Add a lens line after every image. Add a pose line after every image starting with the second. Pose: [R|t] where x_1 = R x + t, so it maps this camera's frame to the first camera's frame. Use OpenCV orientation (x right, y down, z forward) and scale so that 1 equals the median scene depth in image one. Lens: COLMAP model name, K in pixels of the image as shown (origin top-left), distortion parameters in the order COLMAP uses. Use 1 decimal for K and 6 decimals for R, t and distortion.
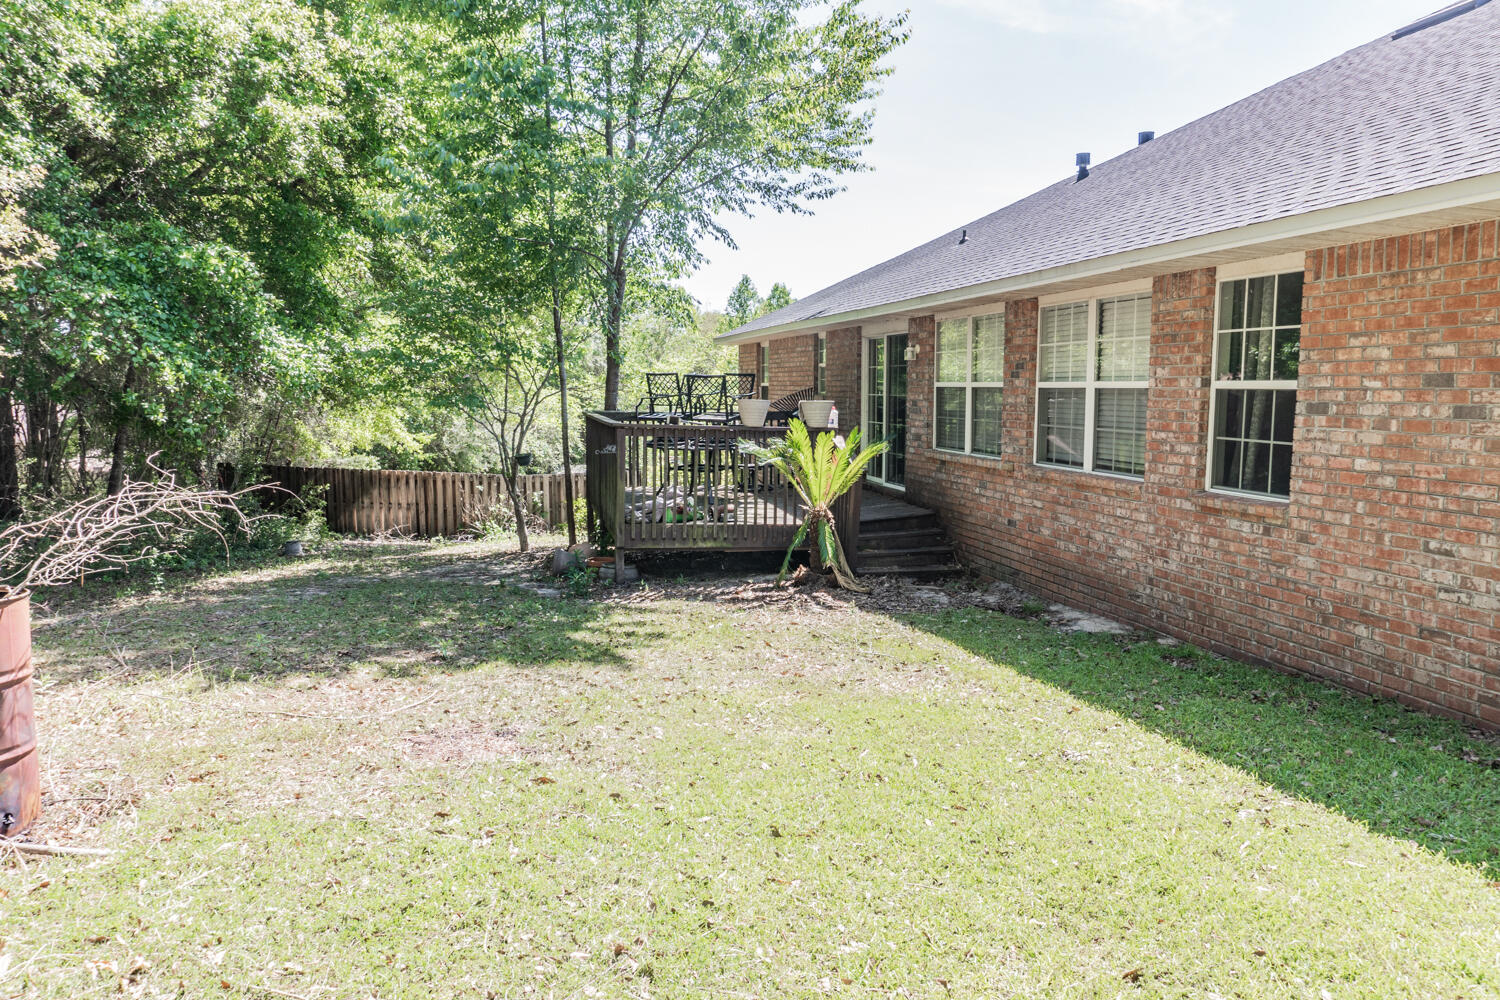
lens RADIAL K [[1030.1, 0, 740.4], [0, 1030.1, 501.9], [0, 0, 1]] dist [-0.019127, -0.004030]
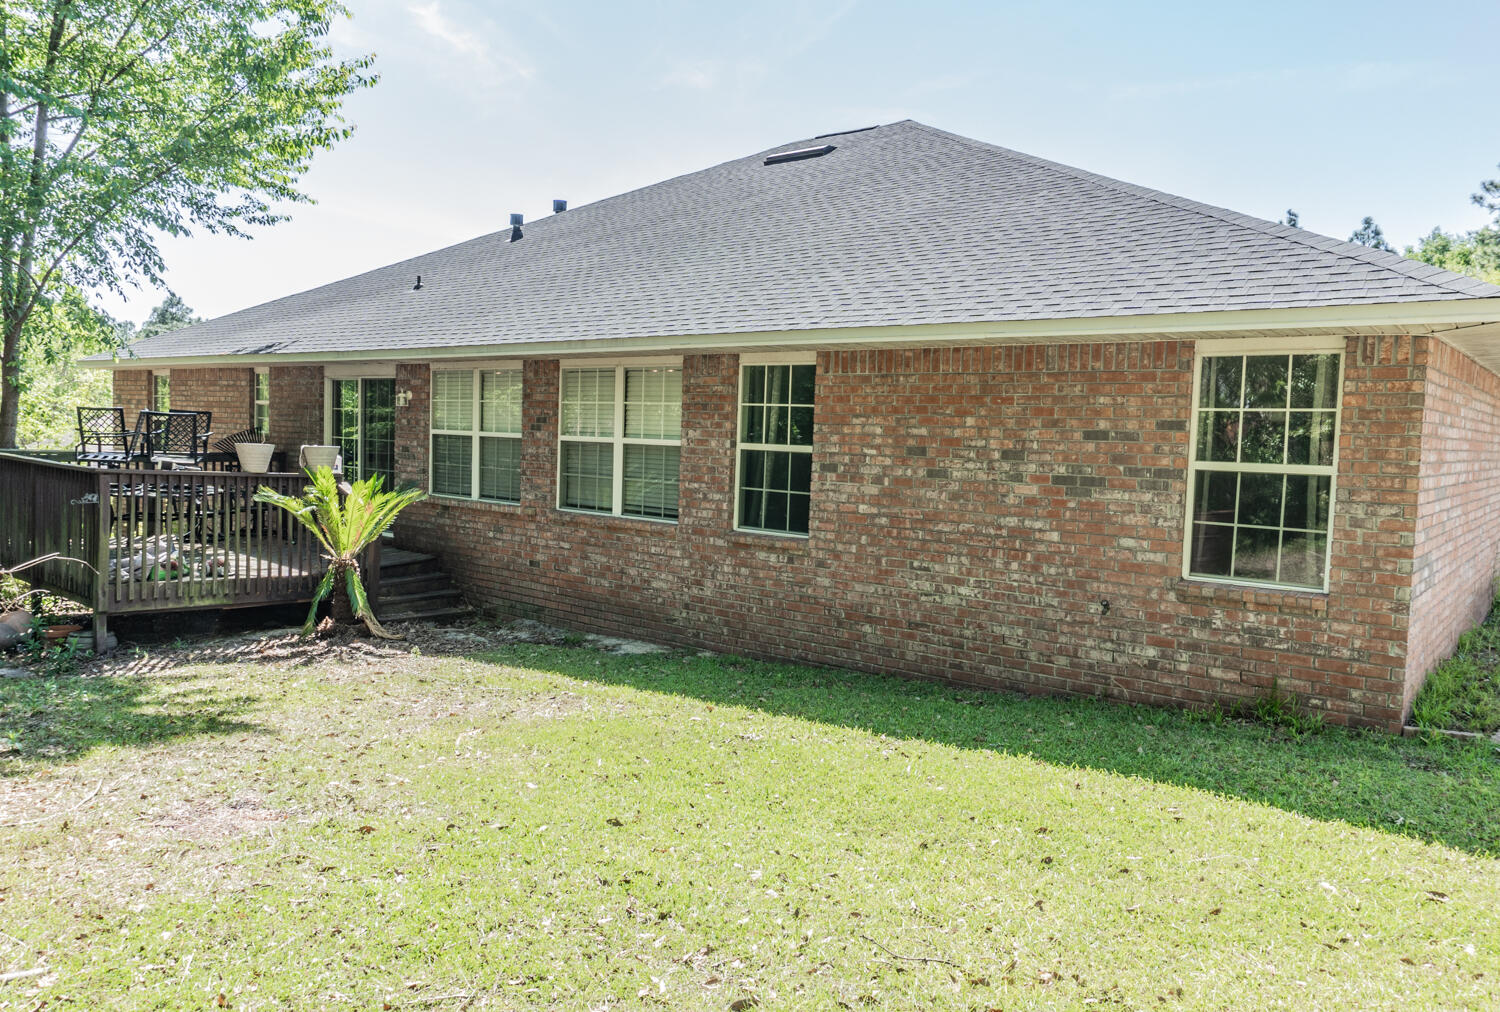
lens RADIAL K [[1092.8, 0, 750.0], [0, 1092.8, 506.0], [0, 0, 1]] dist [-0.063872, 0.078081]
pose [[0.796273, -0.013465, 0.604788, -0.340431], [0.032631, 0.999253, -0.020715, -0.012160], [-0.604057, 0.036230, 0.796117, -0.074154]]
